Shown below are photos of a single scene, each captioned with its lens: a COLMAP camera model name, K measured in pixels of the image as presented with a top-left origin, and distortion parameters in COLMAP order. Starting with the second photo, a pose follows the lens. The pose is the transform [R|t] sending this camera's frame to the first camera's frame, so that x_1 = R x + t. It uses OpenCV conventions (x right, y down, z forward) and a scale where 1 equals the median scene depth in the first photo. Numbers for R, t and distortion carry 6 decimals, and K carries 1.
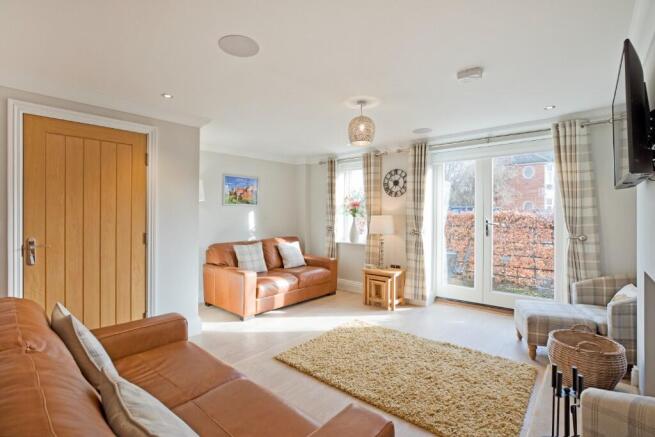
lens RADIAL K [[305.2, 0, 346.3], [0, 305.2, 221.0], [0, 0, 1]] dist [-0.006541, 0.002492]
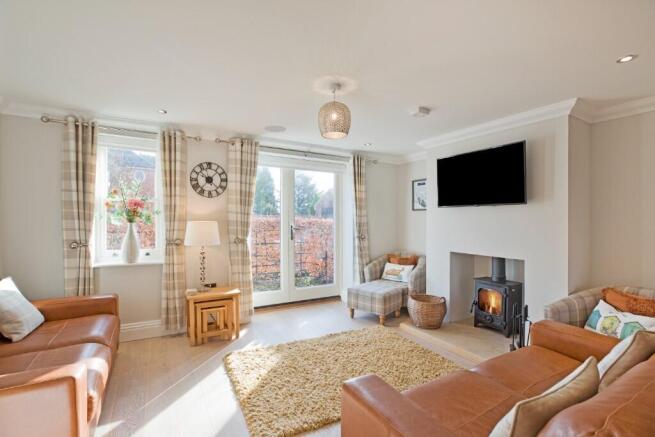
lens RADIAL K [[305.2, 0, 323.9], [0, 305.2, 228.3], [0, 0, 1]] dist [-0.006541, 0.002492]
pose [[0.365386, -0.026036, 0.930492, -0.465714], [0.007567, 0.999659, 0.025000, -0.017038], [-0.930825, -0.002094, 0.365458, 0.436895]]
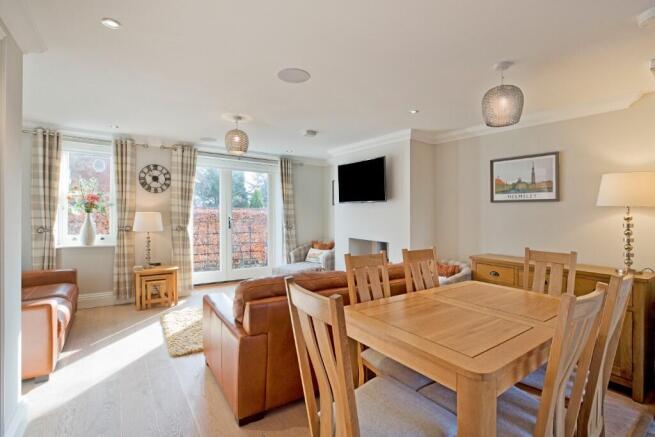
lens RADIAL K [[305.2, 0, 312.3], [0, 305.2, 219.4], [0, 0, 1]] dist [-0.006541, 0.002492]
pose [[0.301699, -0.016379, 0.953262, -0.613691], [-0.000444, 0.999850, 0.017320, -0.012106], [-0.953403, -0.005649, 0.301647, 0.231249]]
